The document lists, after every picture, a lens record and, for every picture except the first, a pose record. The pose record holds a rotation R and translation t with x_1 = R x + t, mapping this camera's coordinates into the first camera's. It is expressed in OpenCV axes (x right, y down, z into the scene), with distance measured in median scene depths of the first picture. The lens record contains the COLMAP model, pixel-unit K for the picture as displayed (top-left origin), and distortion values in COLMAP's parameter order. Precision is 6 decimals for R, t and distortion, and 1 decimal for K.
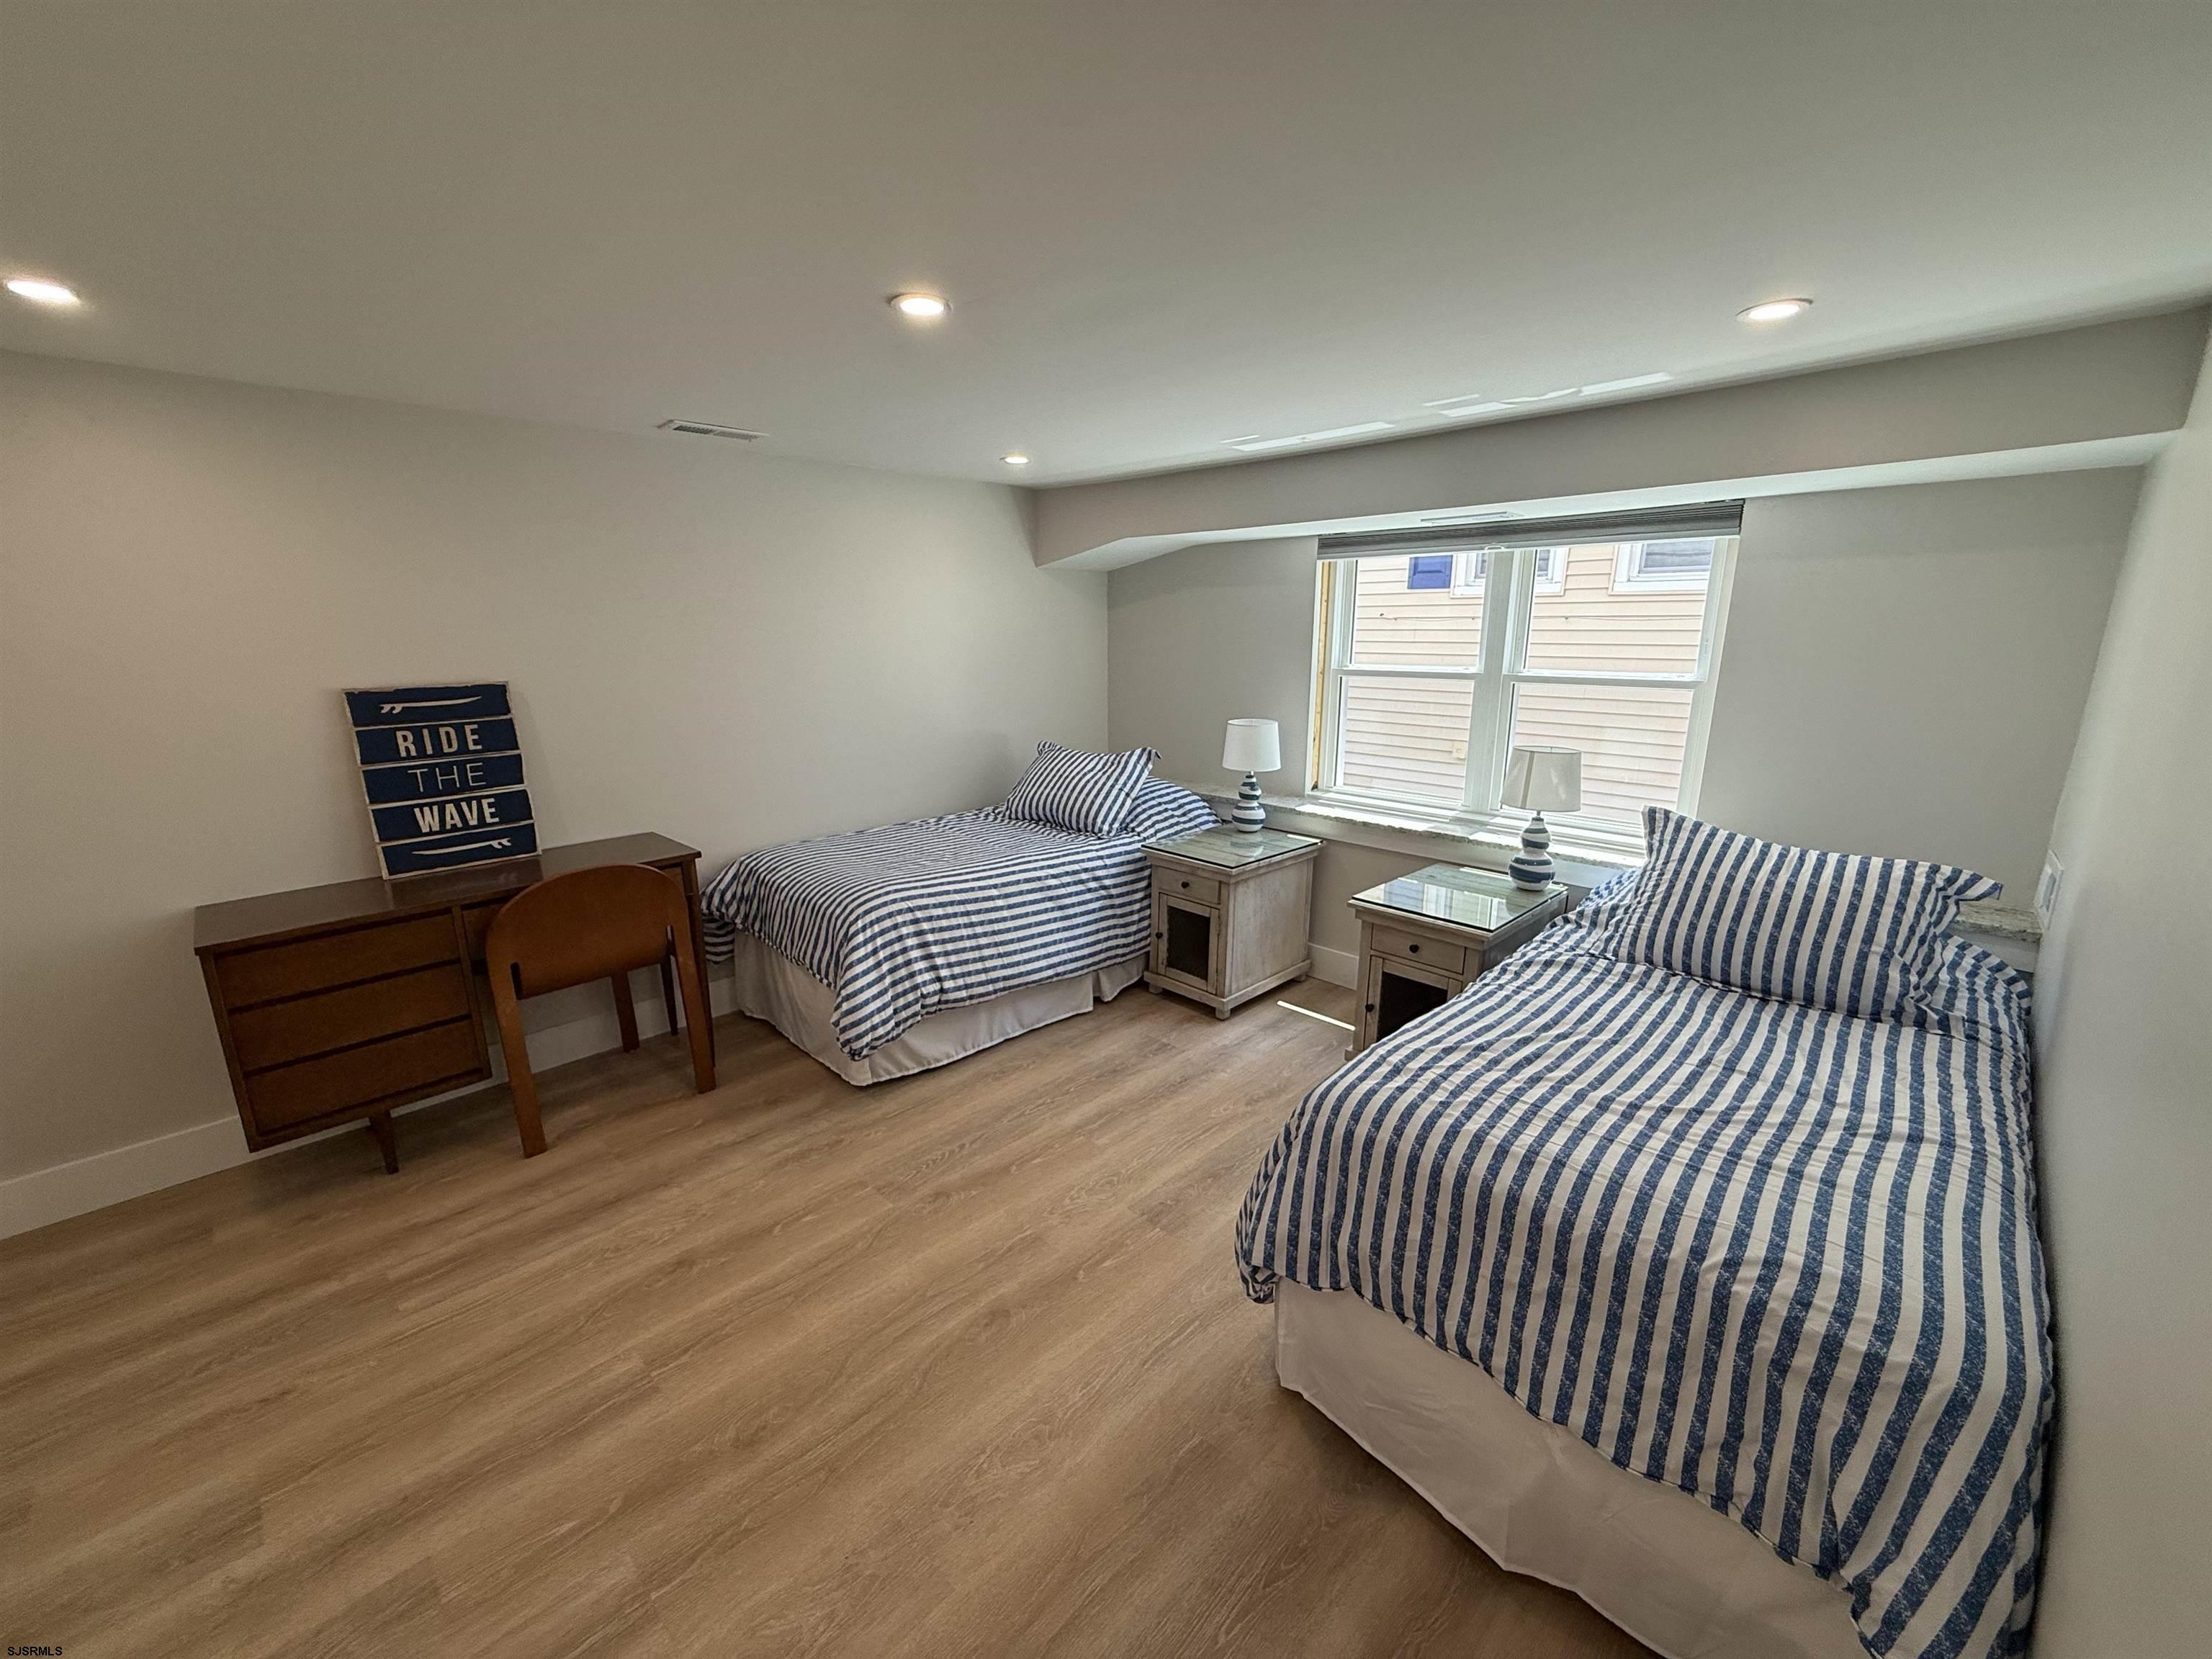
lens RADIAL K [[881.5, 0, 1100.4], [0, 881.5, 829.9], [0, 0, 1]] dist [-0.001068, 0.000199]
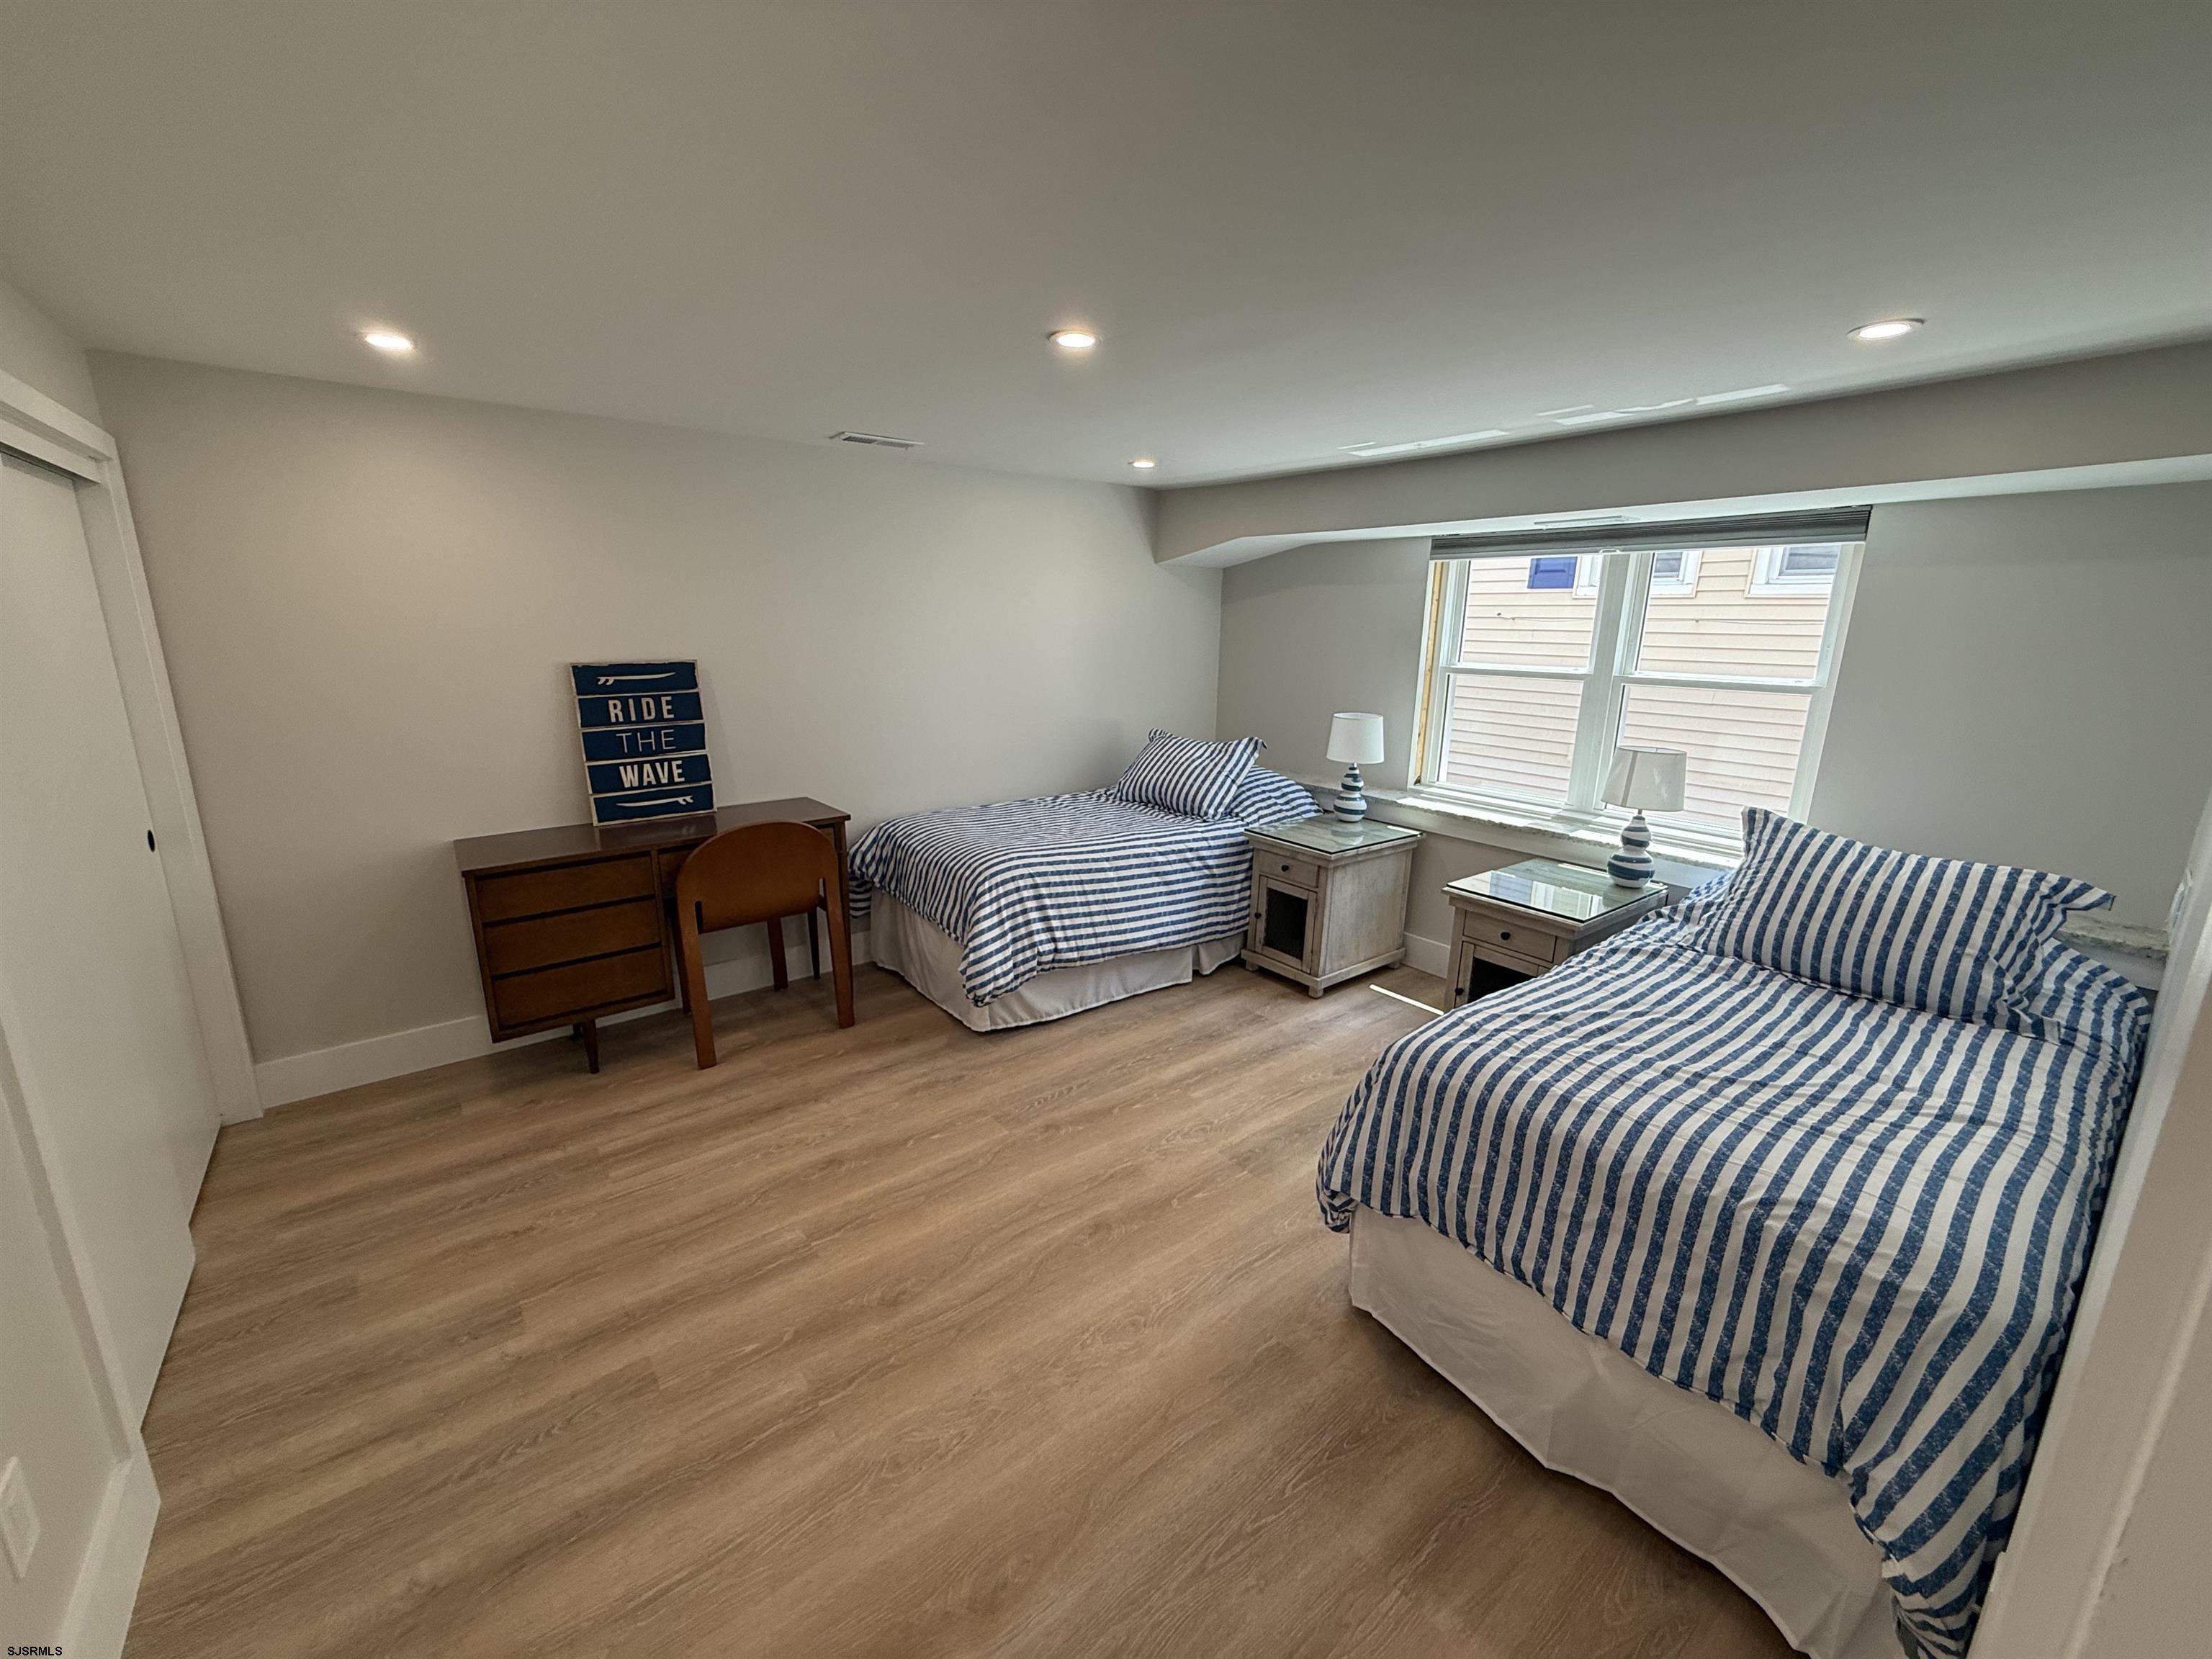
lens RADIAL K [[881.5, 0, 1100.4], [0, 881.5, 829.9], [0, 0, 1]] dist [-0.001068, 0.000199]
pose [[0.992700, 0.044249, -0.112201, -0.008148], [-0.043456, 0.999010, 0.009513, 0.019433], [0.112511, -0.004568, 0.993640, -0.086488]]
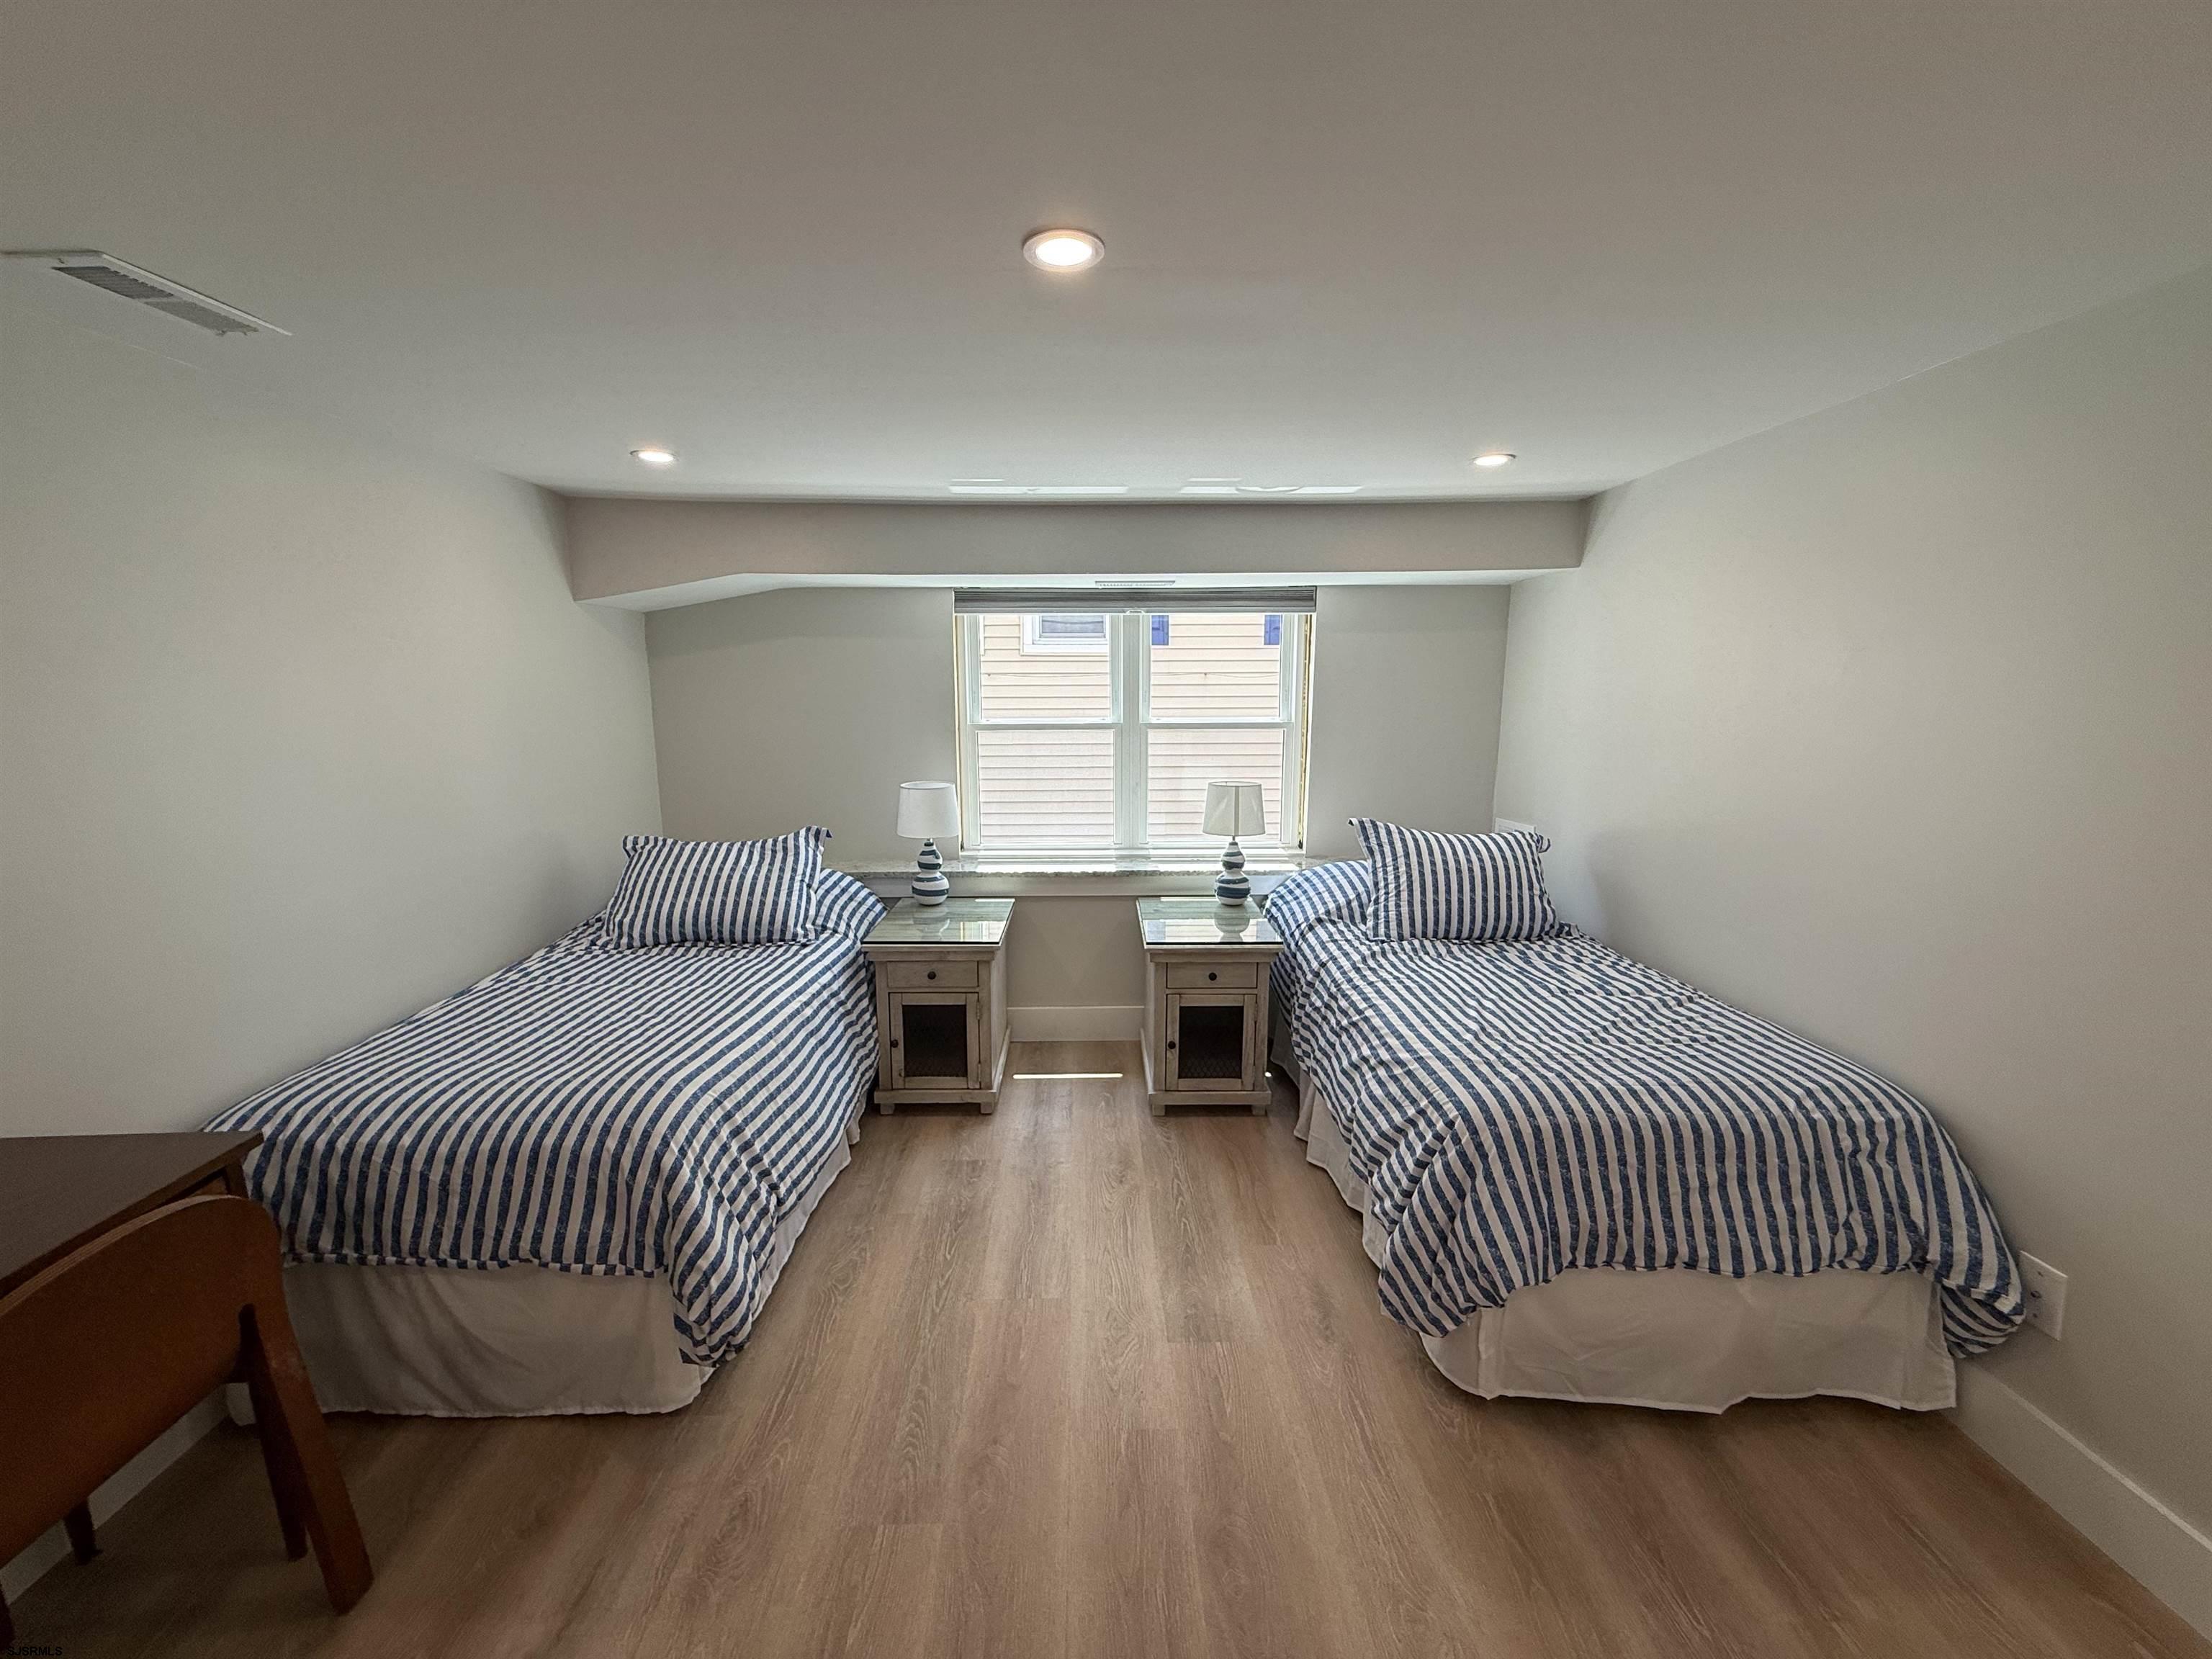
lens RADIAL K [[881.5, 0, 1100.4], [0, 881.5, 829.9], [0, 0, 1]] dist [-0.001068, 0.000199]
pose [[0.694765, -0.119969, 0.709161, -0.460988], [0.163958, 0.986447, 0.006247, -0.068140], [-0.700299, 0.111932, 0.705019, 0.307607]]
